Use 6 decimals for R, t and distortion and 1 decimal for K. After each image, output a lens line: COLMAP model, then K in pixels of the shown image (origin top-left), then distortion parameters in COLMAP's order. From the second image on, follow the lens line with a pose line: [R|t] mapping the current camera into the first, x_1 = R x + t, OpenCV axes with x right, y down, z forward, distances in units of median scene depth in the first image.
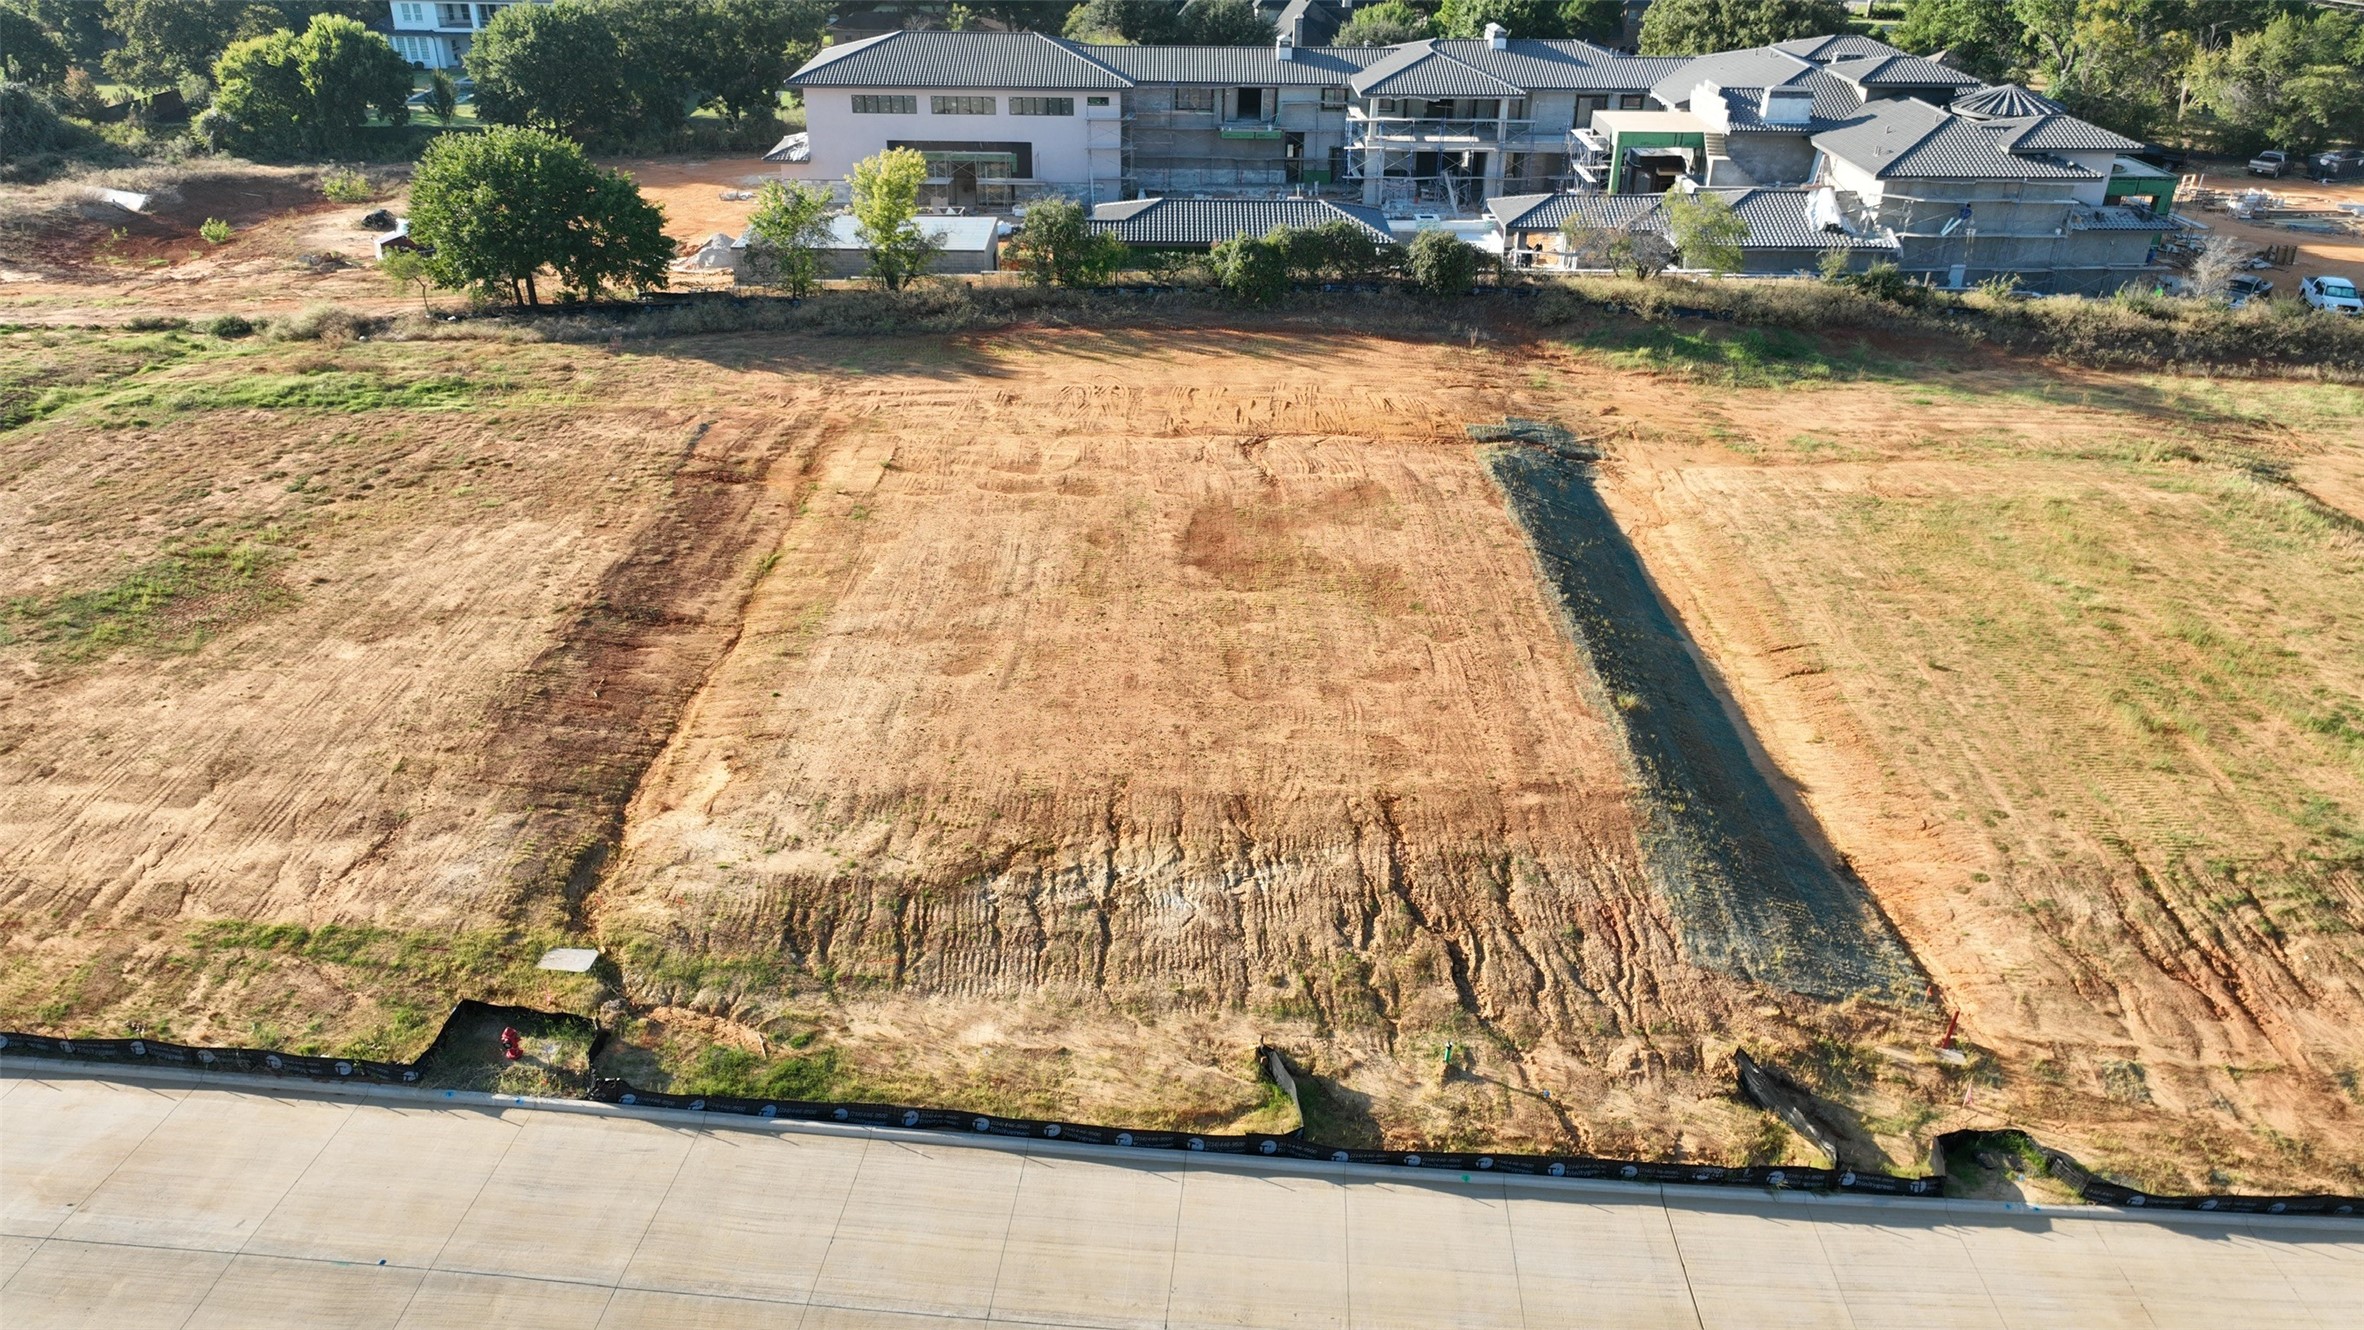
lens RADIAL K [[1677.2, 0, 1182.0], [0, 1677.2, 665.0], [0, 0, 1]] dist [-0.000767, 0.012467]
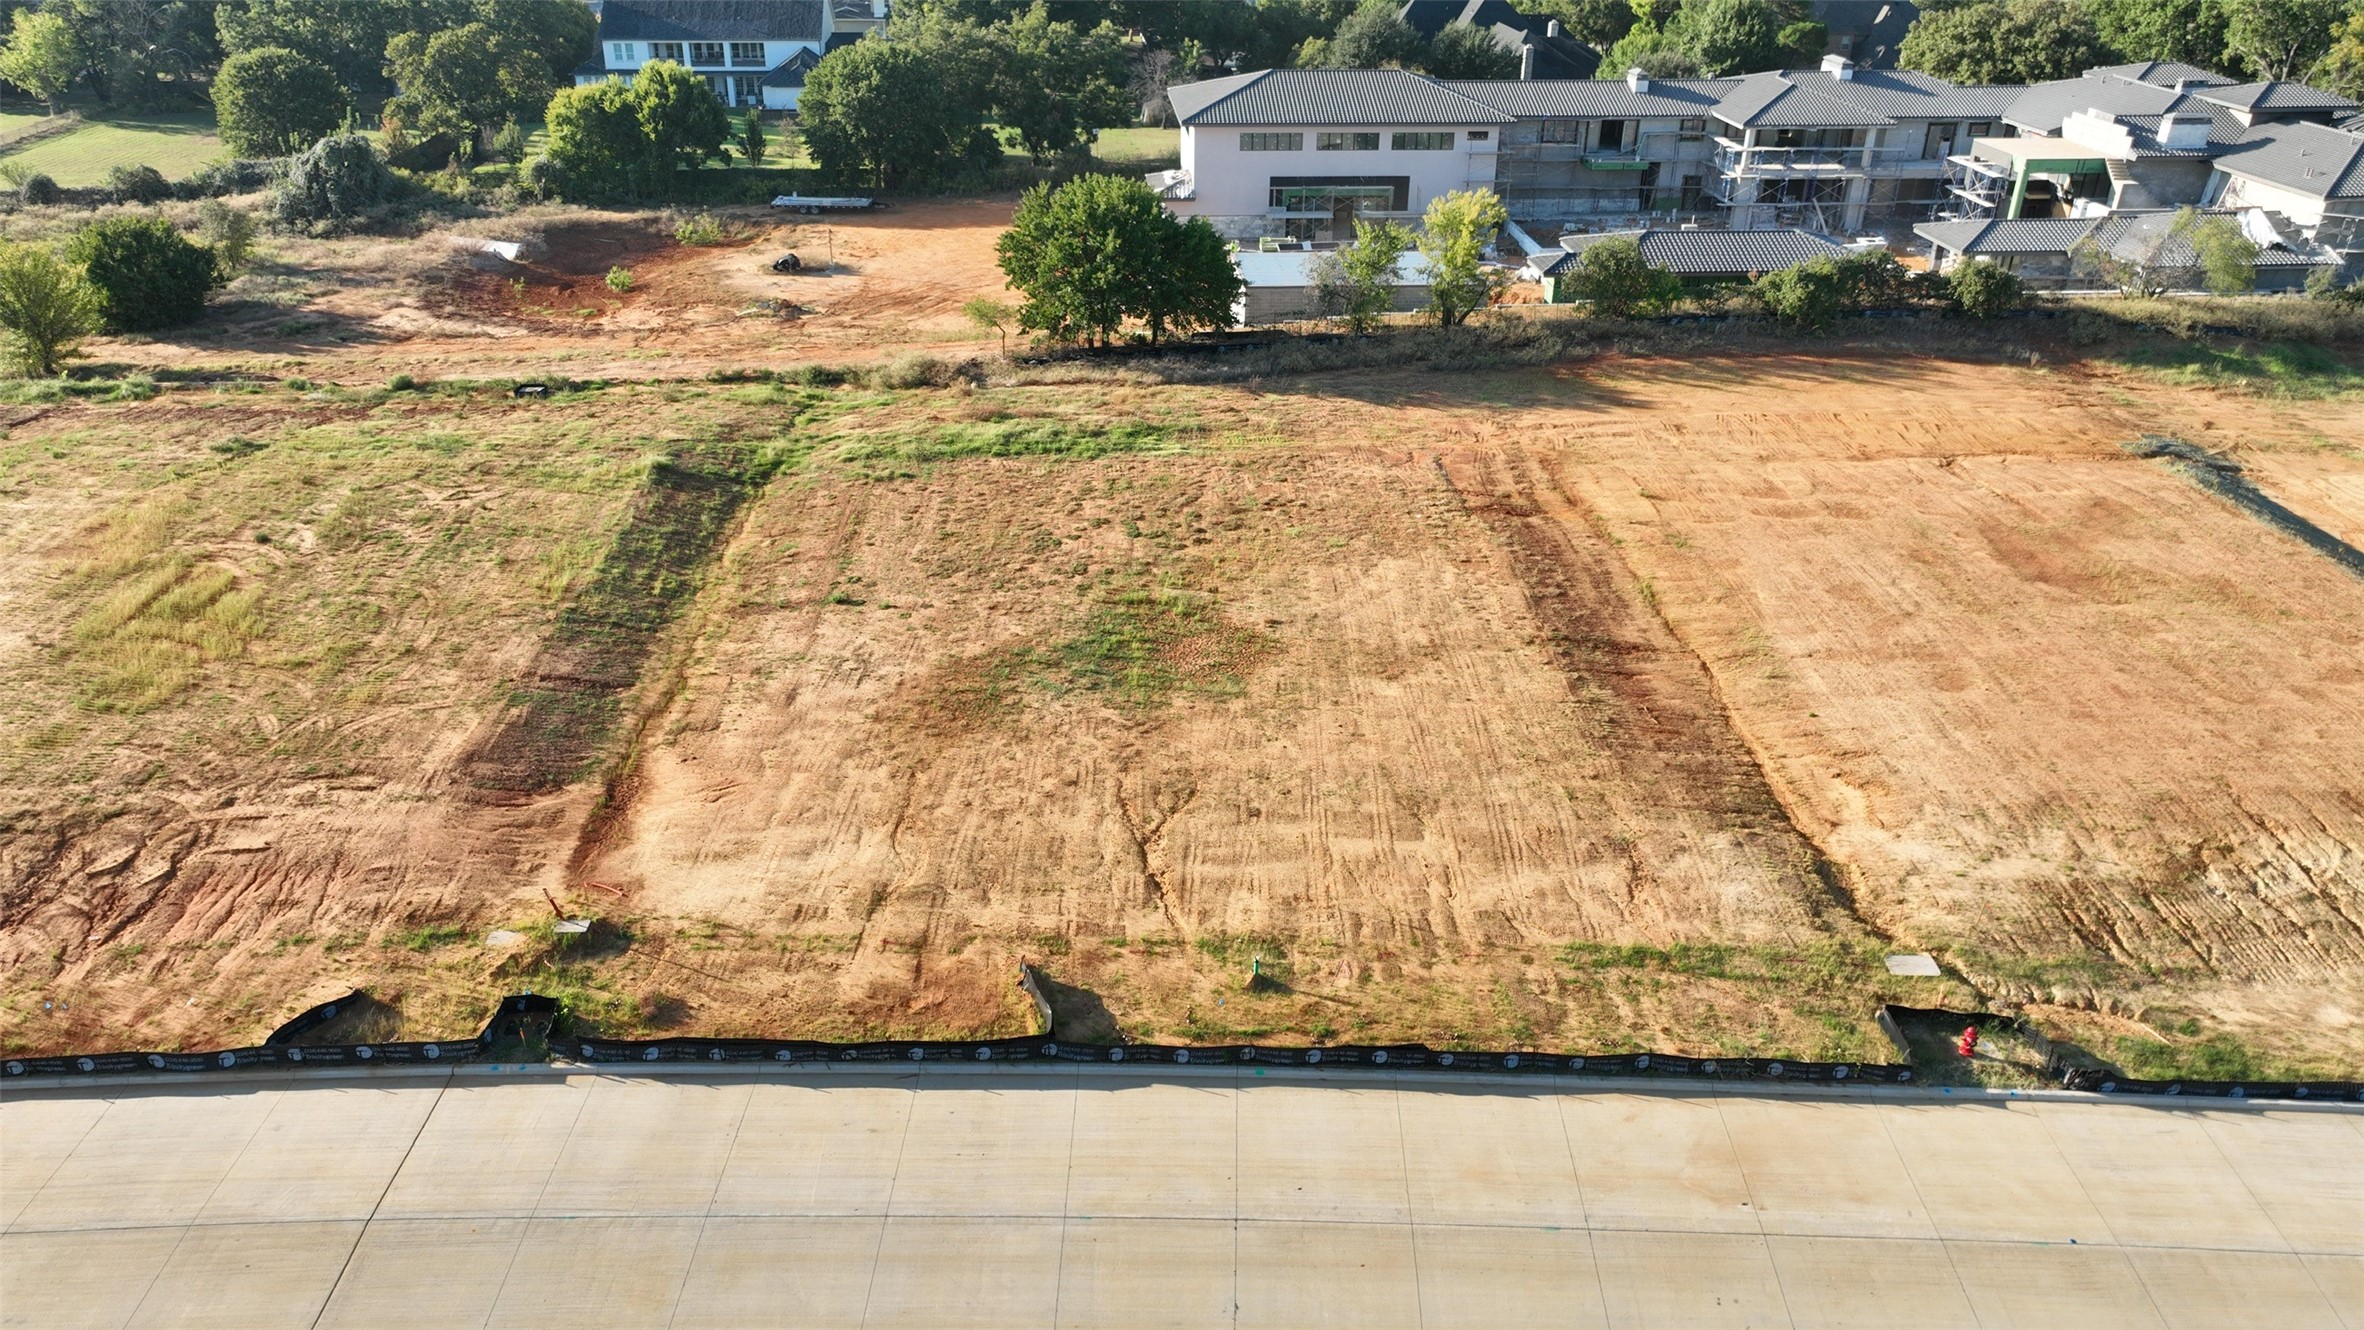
lens RADIAL K [[1677.2, 0, 1182.0], [0, 1677.2, 665.0], [0, 0, 1]] dist [-0.000767, 0.012467]
pose [[0.997638, -0.033638, 0.059884, -0.404813], [0.034222, 0.999376, -0.008752, -0.010442], [-0.059553, 0.010780, 0.998167, -0.021450]]
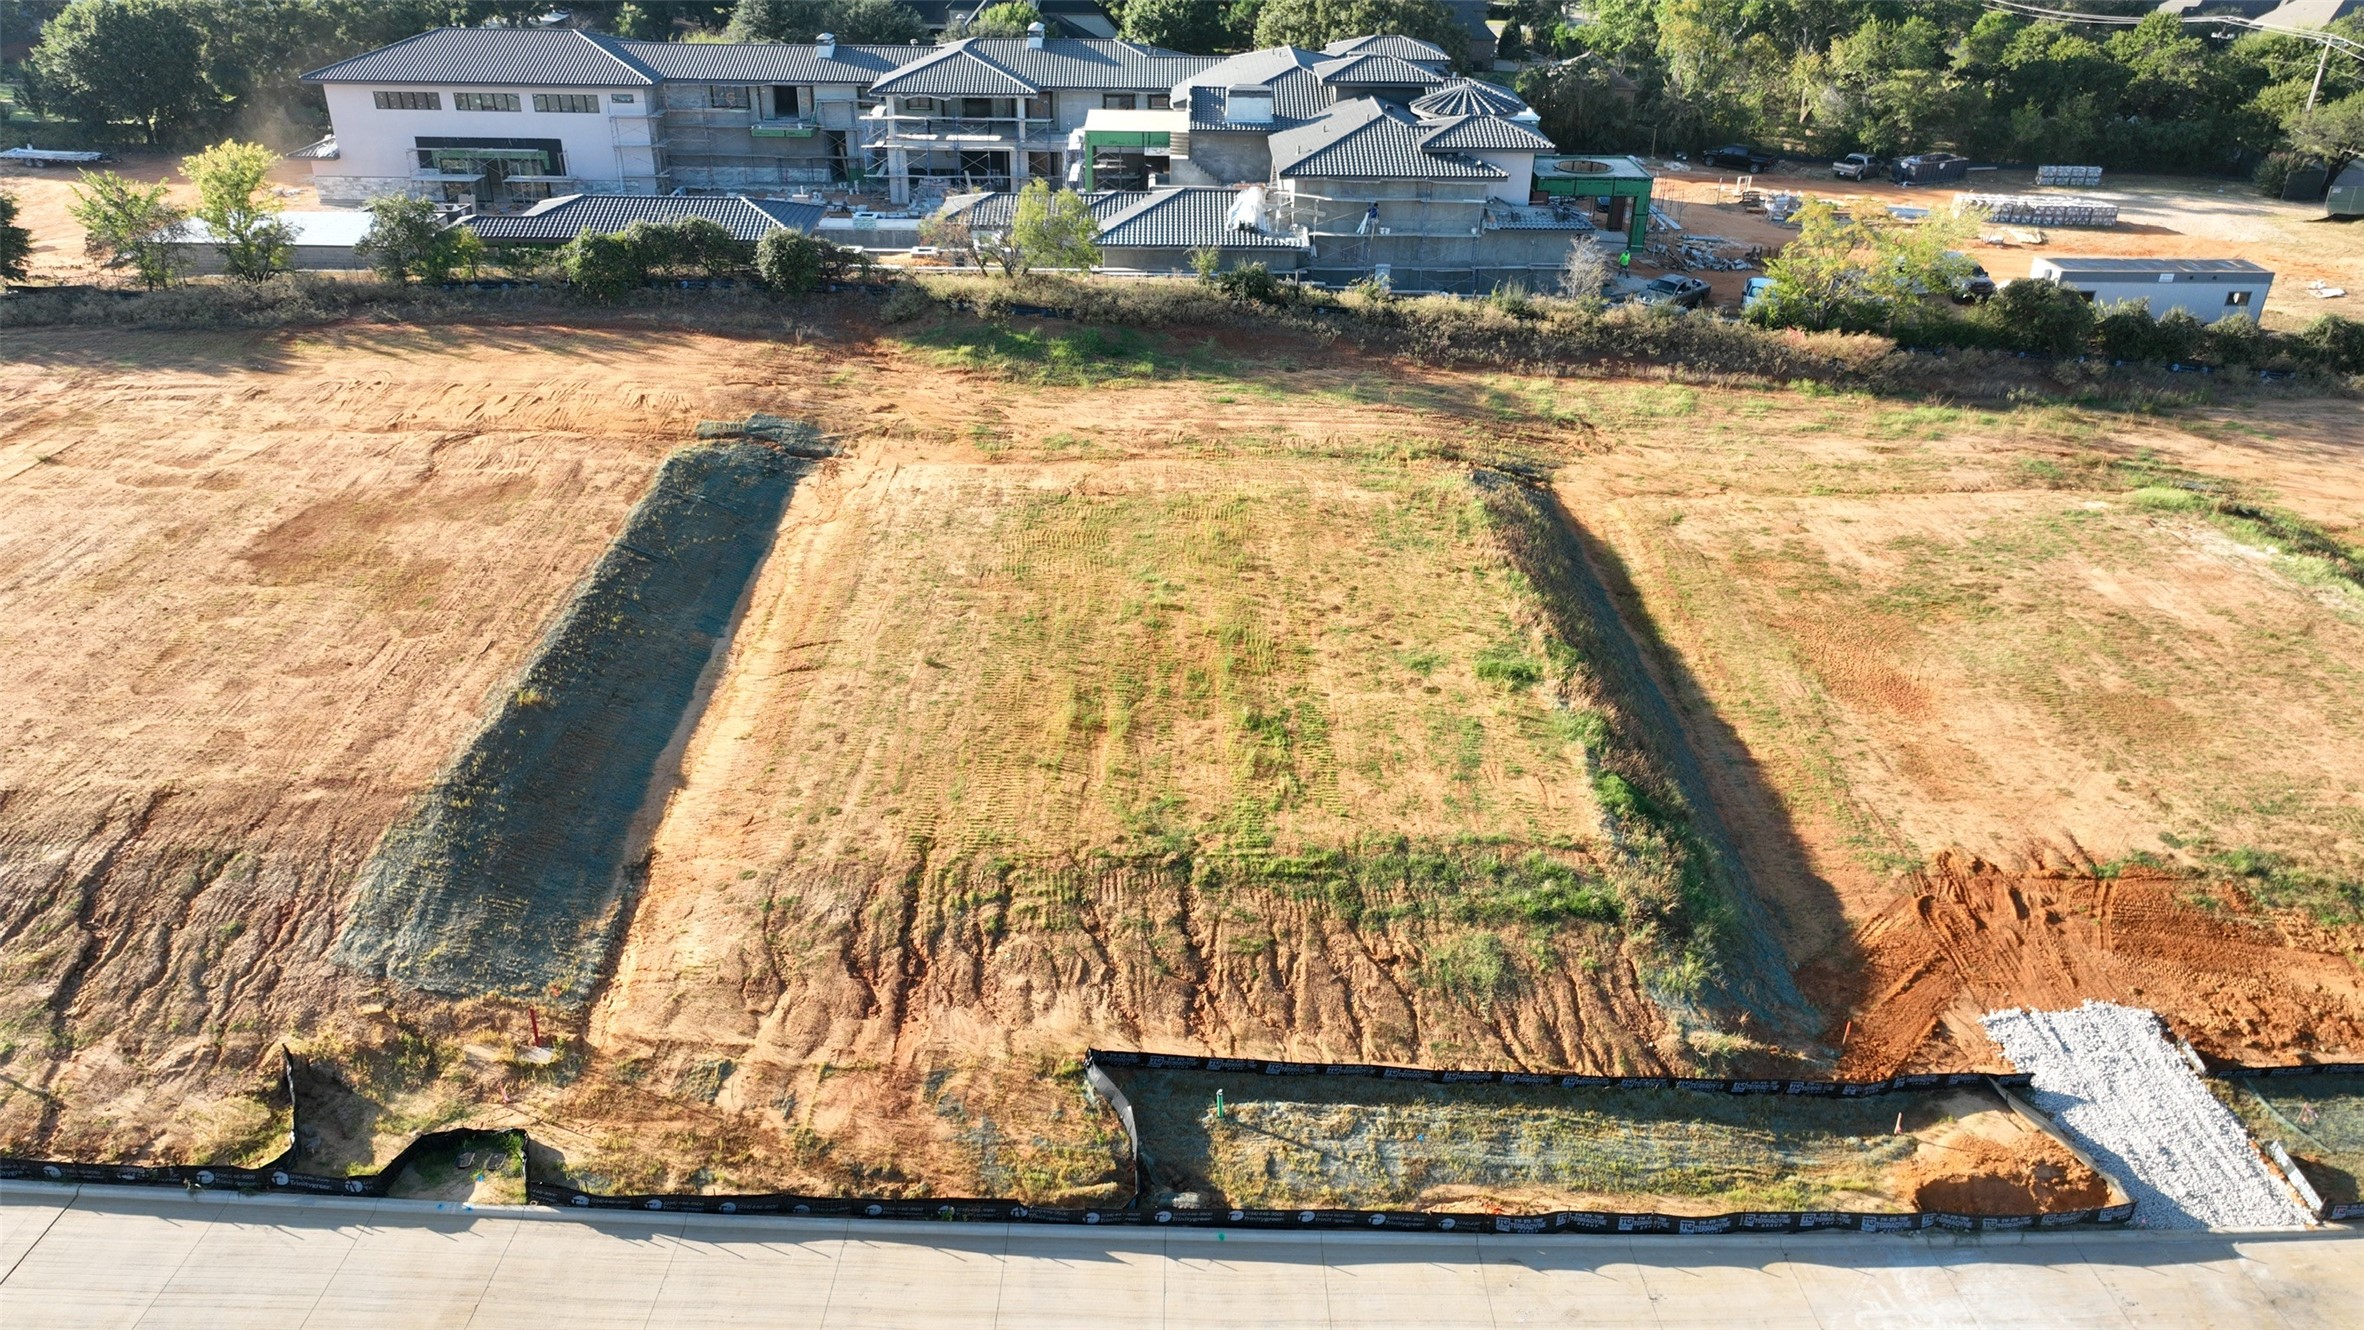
lens RADIAL K [[1677.1, 0, 1182.0], [0, 1677.1, 665.0], [0, 0, 1]] dist [0.004865, 0.008615]
pose [[0.999997, 0.002457, -0.000046, 0.375693], [-0.002457, 0.999992, -0.003016, 0.002878], [0.000039, 0.003016, 0.999995, 0.005686]]
